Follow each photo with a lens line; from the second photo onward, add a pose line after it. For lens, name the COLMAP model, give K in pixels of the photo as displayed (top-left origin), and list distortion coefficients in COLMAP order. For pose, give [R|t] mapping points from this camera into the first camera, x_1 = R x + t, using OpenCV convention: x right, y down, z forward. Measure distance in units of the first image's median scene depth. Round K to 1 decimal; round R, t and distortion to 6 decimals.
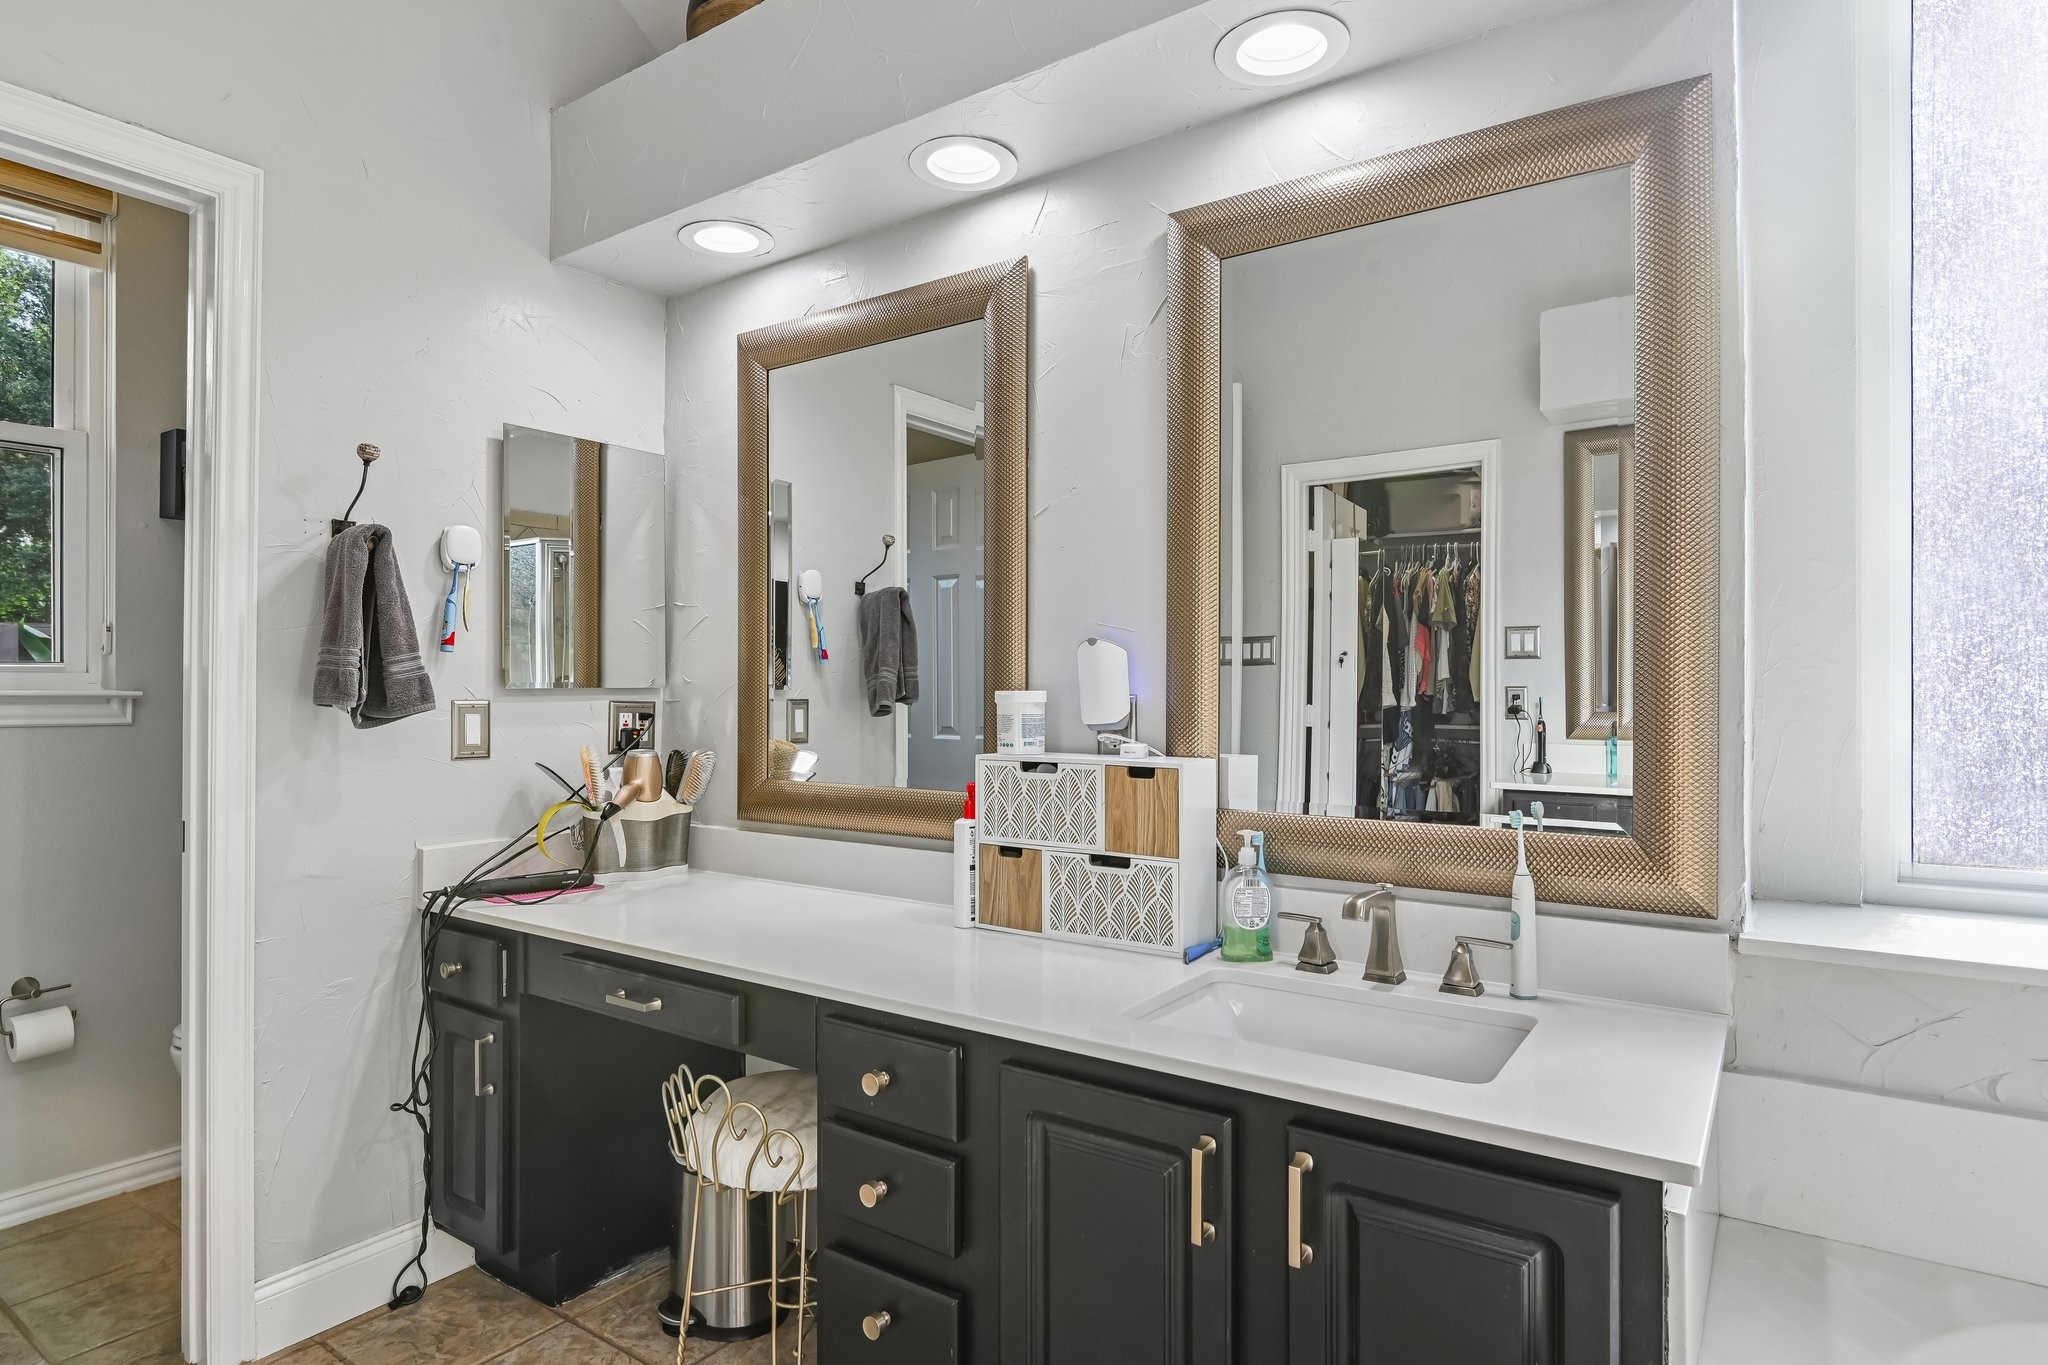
lens RADIAL K [[1088.2, 0, 1024.6], [0, 1088.2, 688.8], [0, 0, 1]] dist [-0.000841, -0.009096]
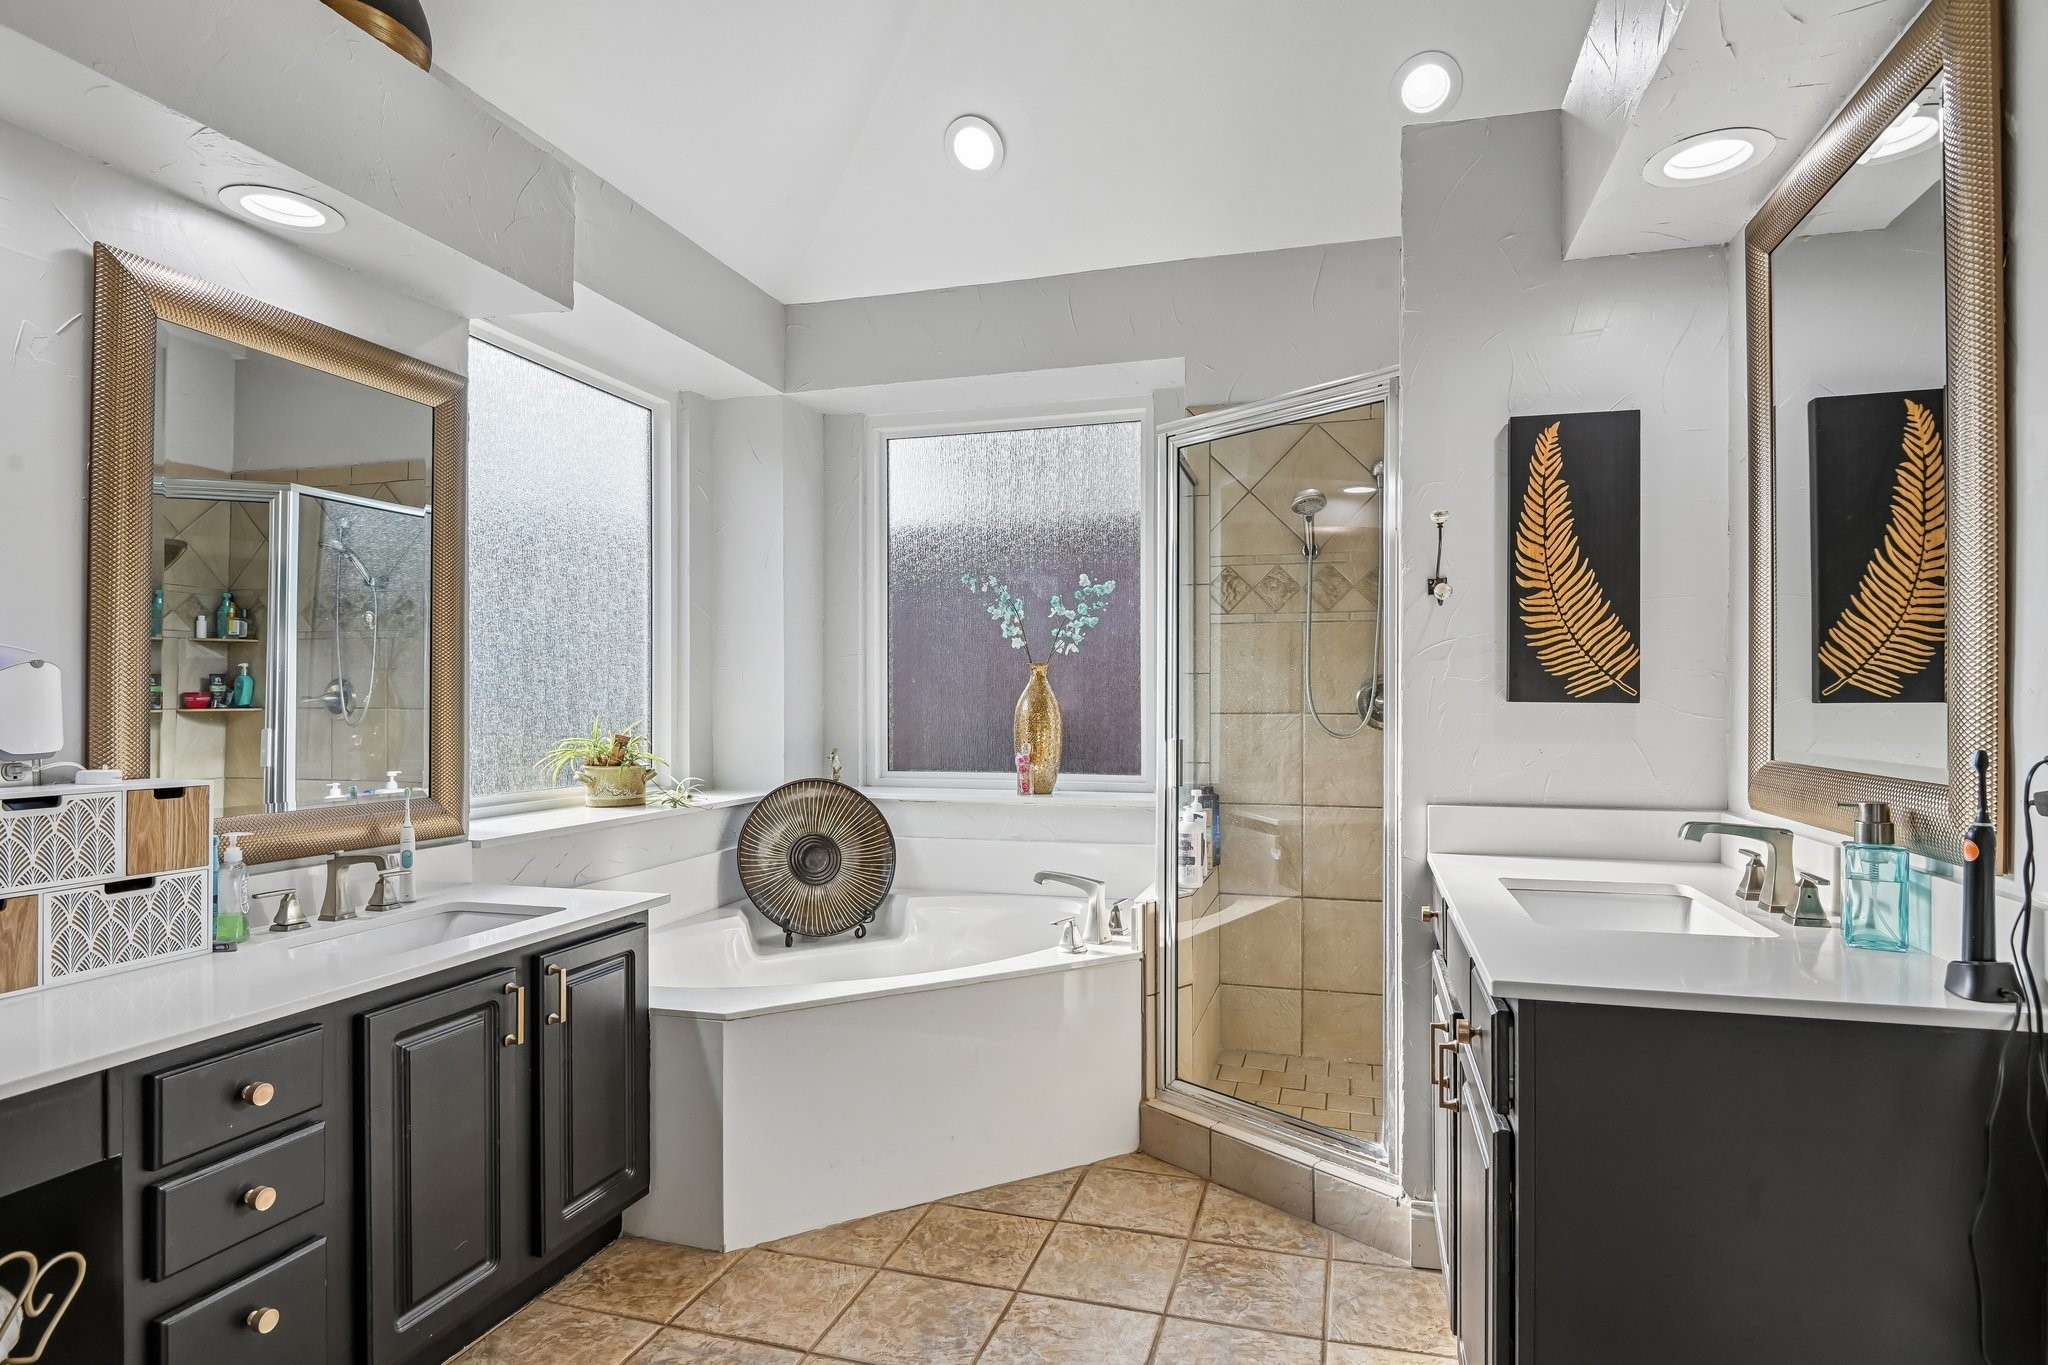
lens RADIAL K [[1088.2, 0, 1015.0], [0, 1088.2, 698.9], [0, 0, 1]] dist [-0.000841, -0.009096]
pose [[-0.307763, 0.003645, 0.951456, -1.125878], [-0.004061, 0.999979, -0.005144, -0.013183], [-0.951454, -0.005447, -0.307742, 0.522305]]
